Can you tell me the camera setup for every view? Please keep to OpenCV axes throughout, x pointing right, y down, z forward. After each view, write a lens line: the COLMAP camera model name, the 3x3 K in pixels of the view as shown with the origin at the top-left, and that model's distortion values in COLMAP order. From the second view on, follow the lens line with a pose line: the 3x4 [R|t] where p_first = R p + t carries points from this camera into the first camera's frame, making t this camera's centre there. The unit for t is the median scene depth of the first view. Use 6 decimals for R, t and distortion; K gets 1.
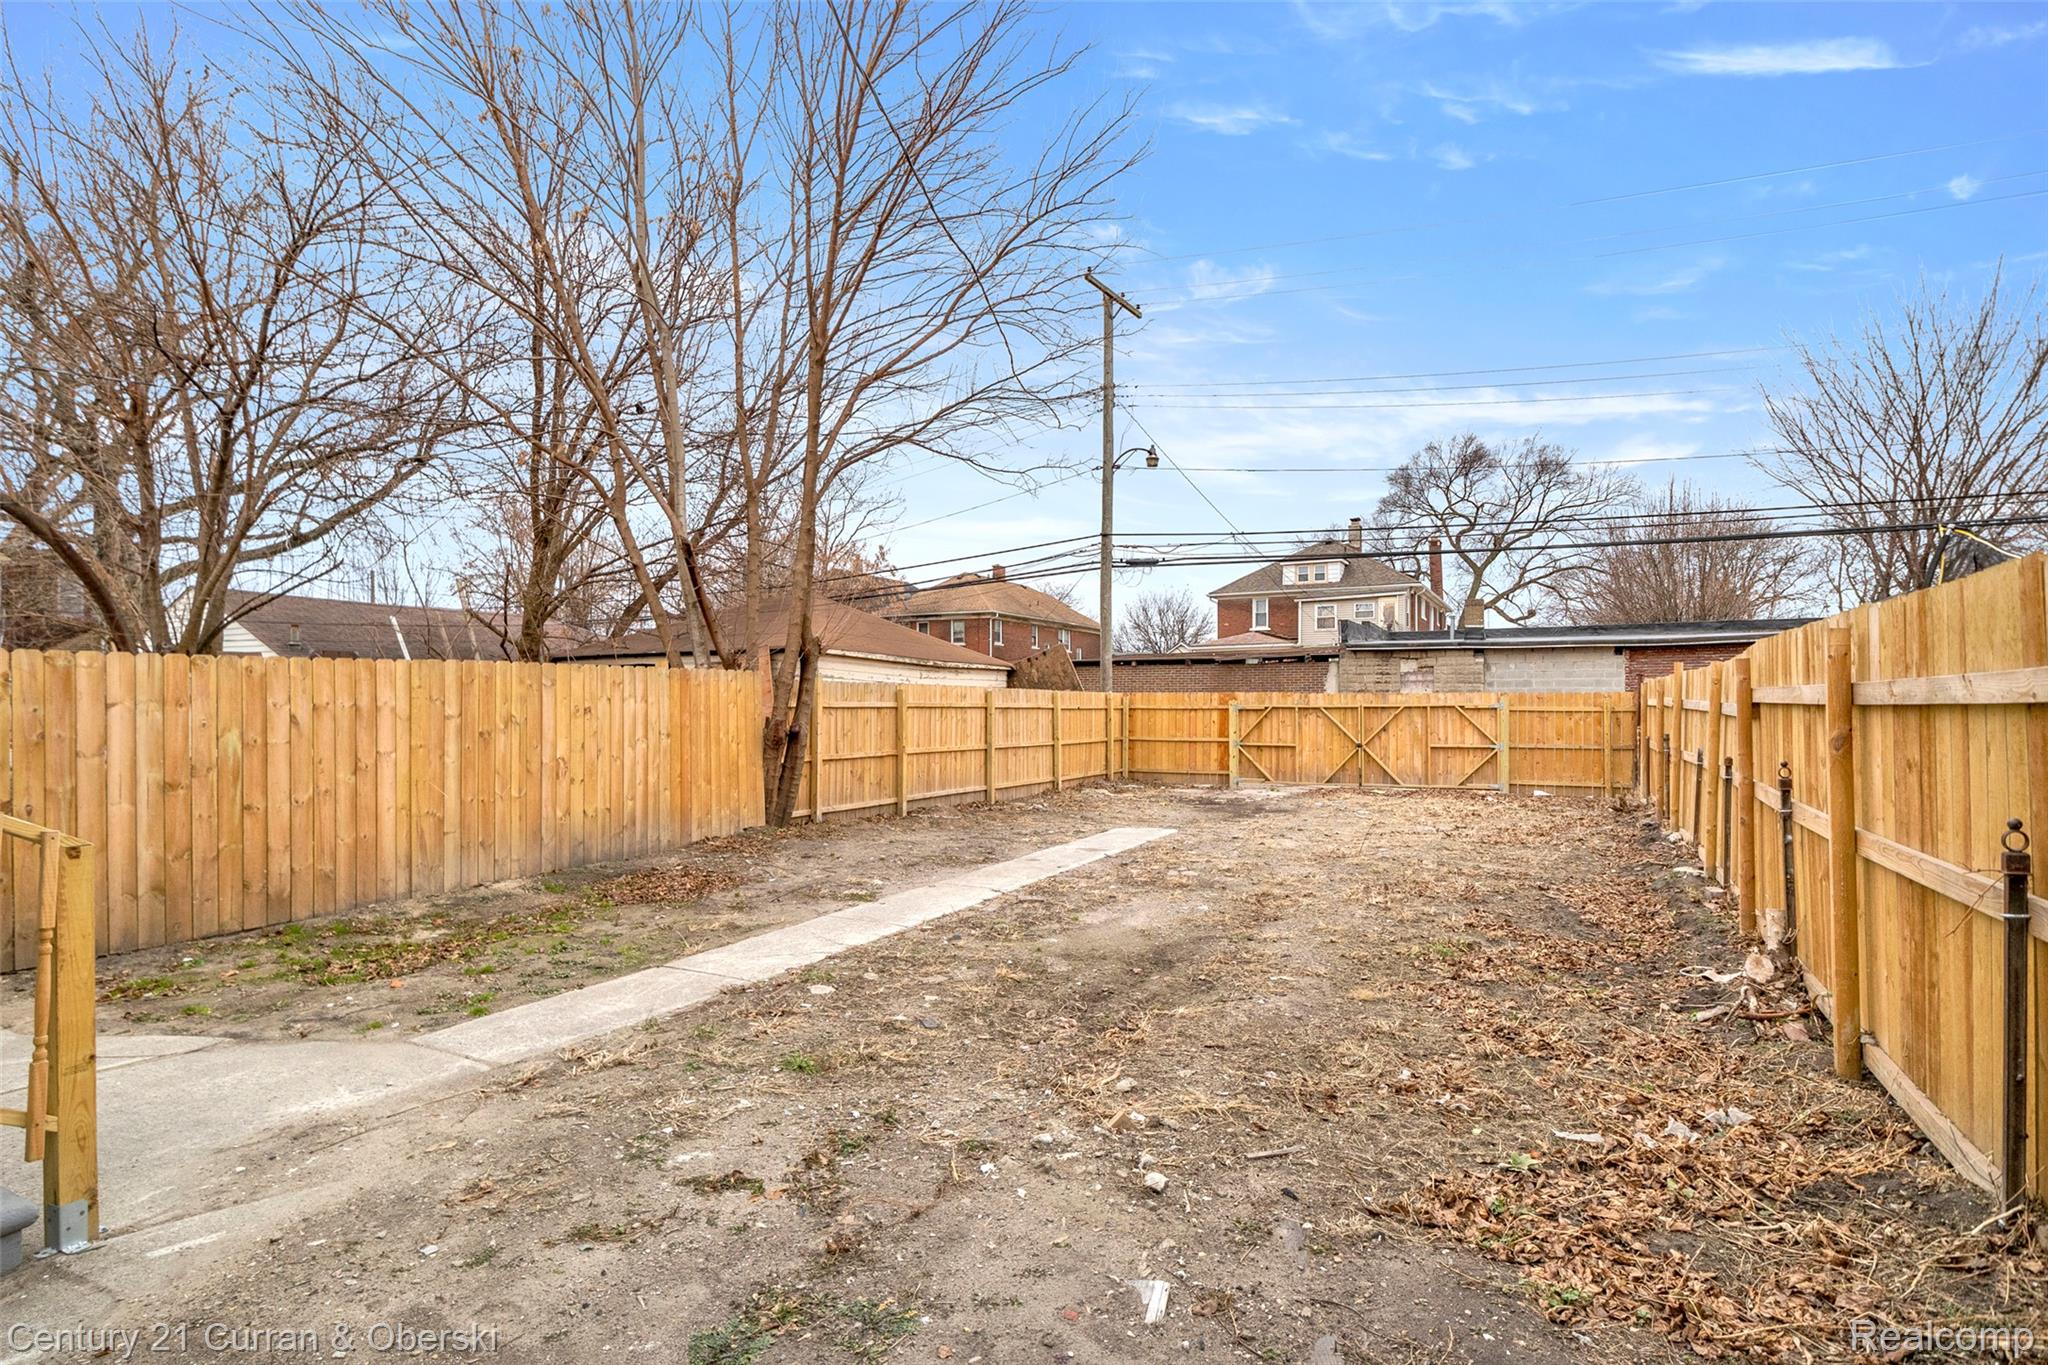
lens RADIAL K [[1022.5, 0, 1024.0], [0, 1022.5, 682.5], [0, 0, 1]] dist [-0.003480, -0.000306]
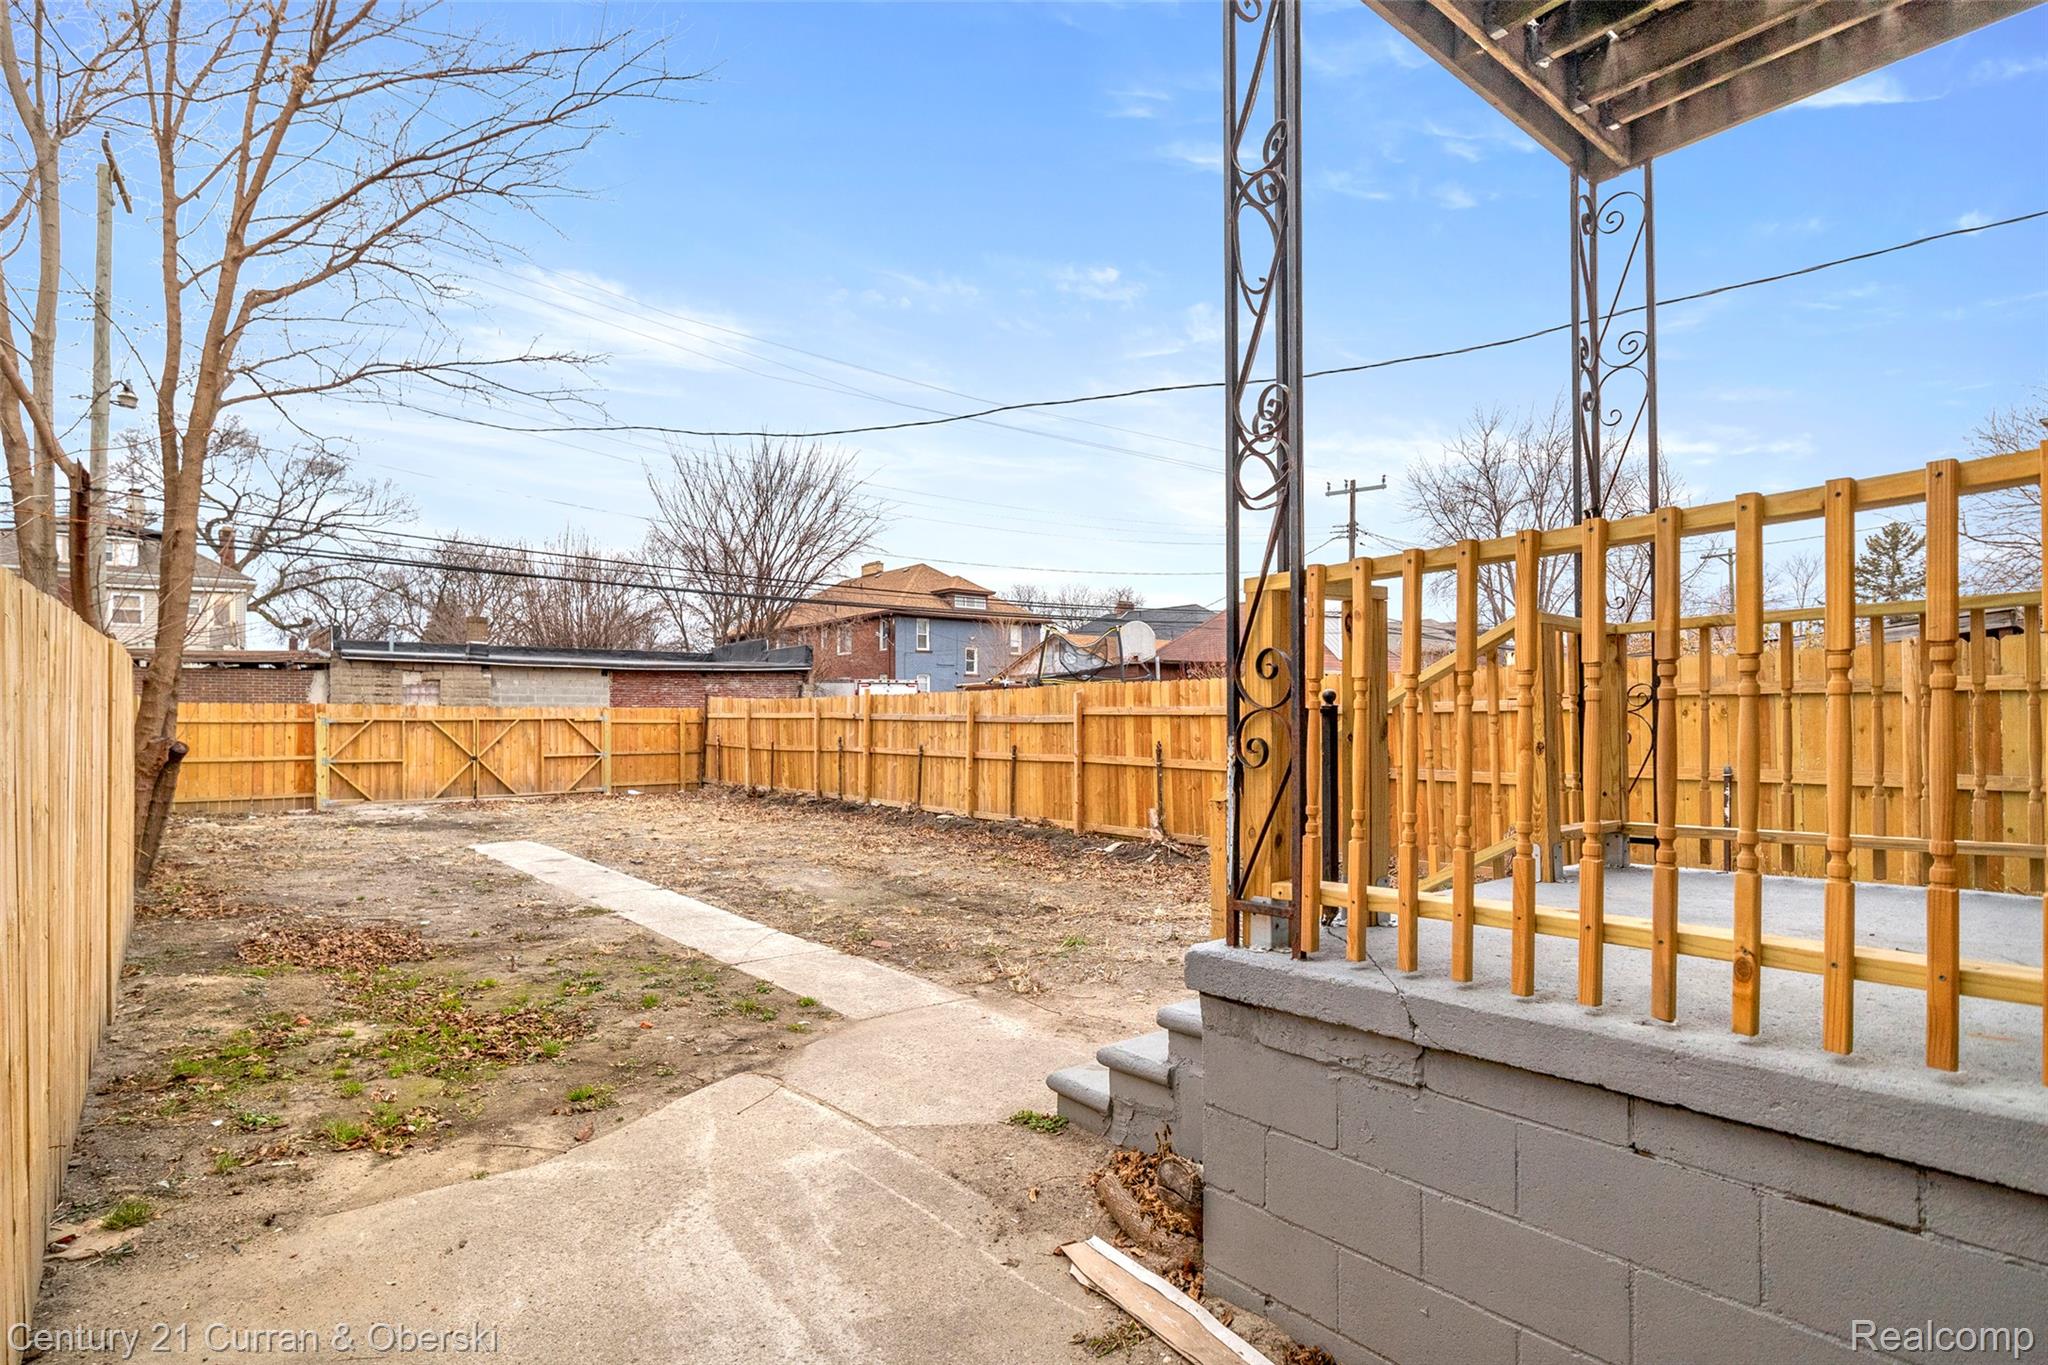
lens RADIAL K [[1022.5, 0, 1024.0], [0, 1022.5, 682.5], [0, 0, 1]] dist [-0.003480, -0.000306]
pose [[0.405801, 0.032272, 0.913391, -0.379658], [-0.018891, 0.999459, -0.026920, 0.003851], [-0.913766, -0.006331, 0.406192, 0.097216]]
